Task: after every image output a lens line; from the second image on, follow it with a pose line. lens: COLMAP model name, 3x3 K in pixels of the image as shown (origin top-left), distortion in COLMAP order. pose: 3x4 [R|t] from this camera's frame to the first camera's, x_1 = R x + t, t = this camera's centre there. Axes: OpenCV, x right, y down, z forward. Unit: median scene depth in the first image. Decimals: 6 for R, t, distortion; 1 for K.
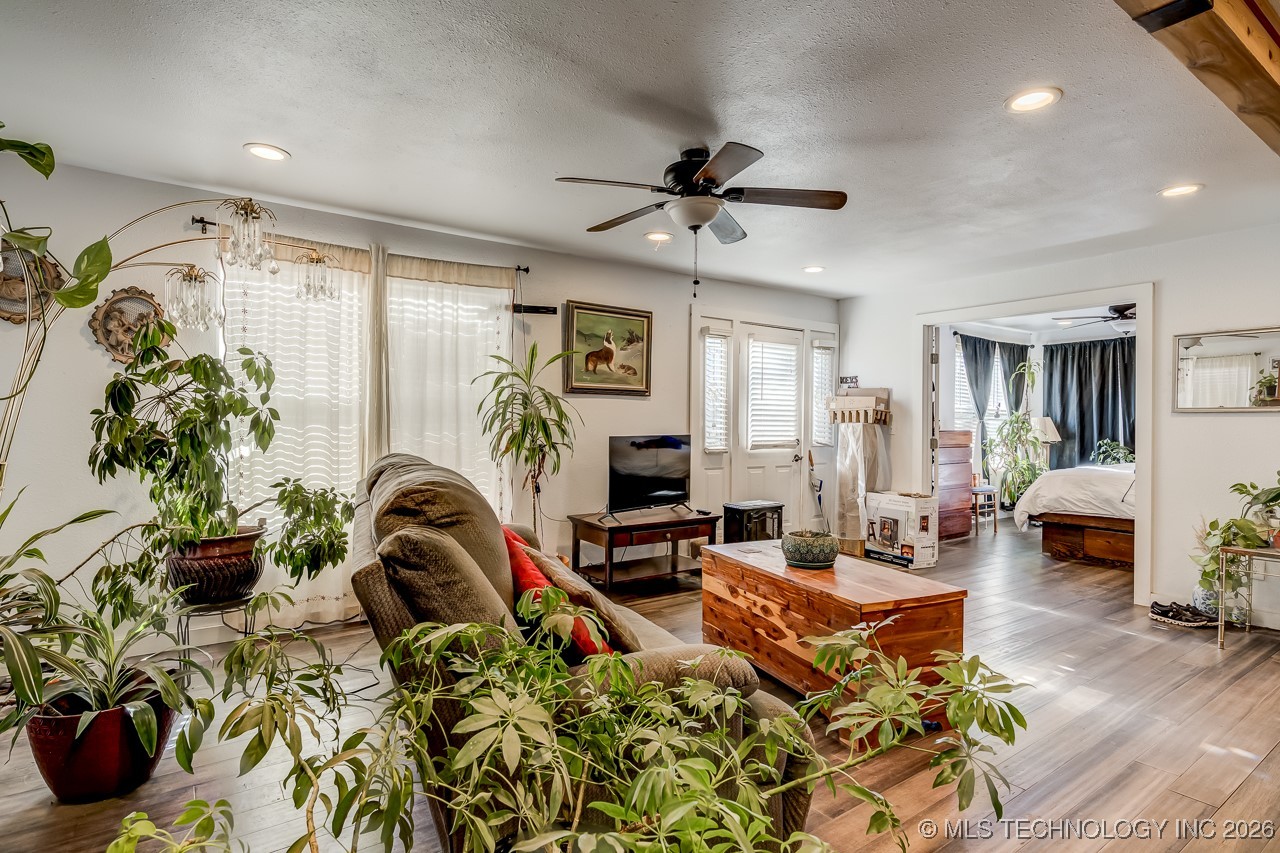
lens RADIAL K [[609.9, 0, 640.0], [0, 609.9, 426.5], [0, 0, 1]] dist [-0.034984, -0.000387]
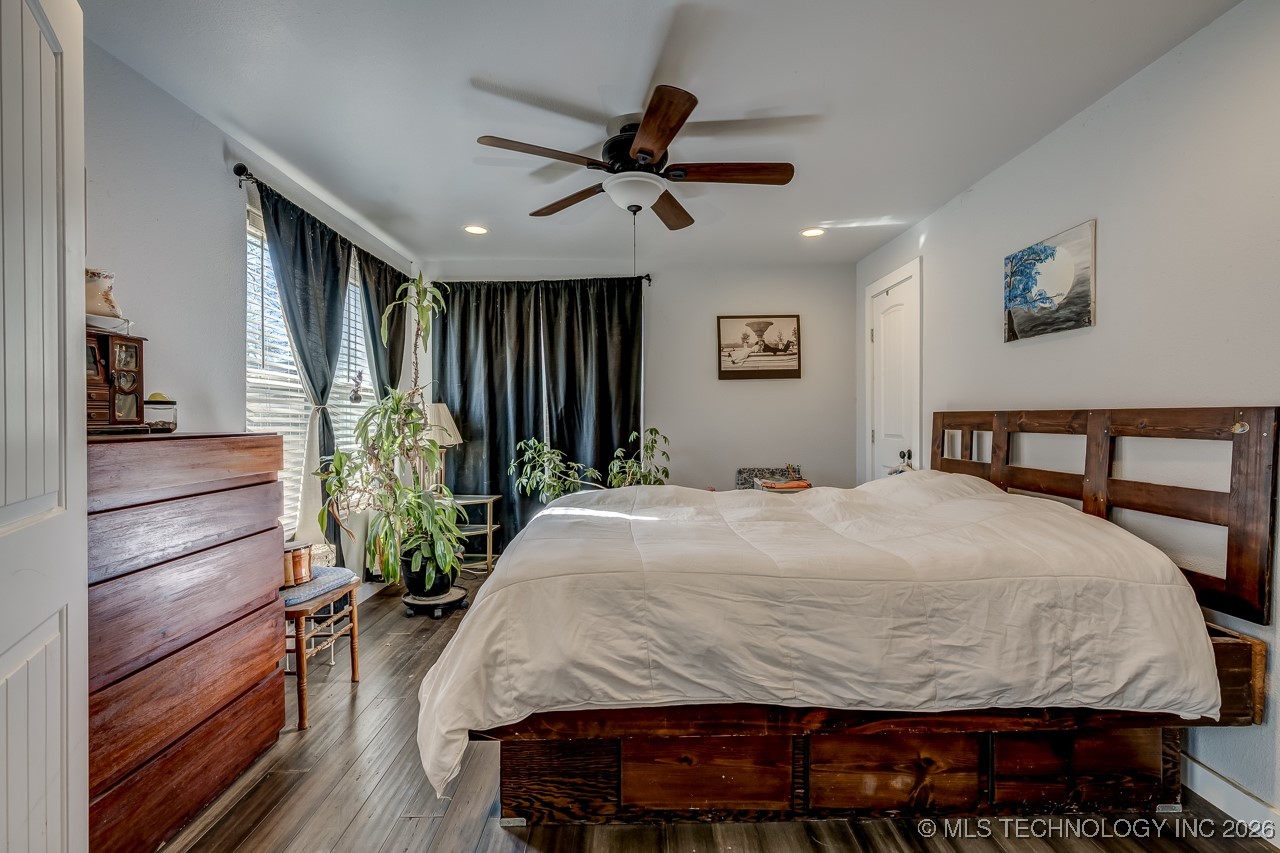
lens RADIAL K [[577.4, 0, 640.0], [0, 577.4, 426.5], [0, 0, 1]] dist [0.014526, 0.000178]
pose [[0.549438, -0.016020, 0.835381, 0.337851], [0.007165, 0.999870, 0.014462, 0.000201], [-0.835504, -0.001960, 0.549481, 0.567714]]
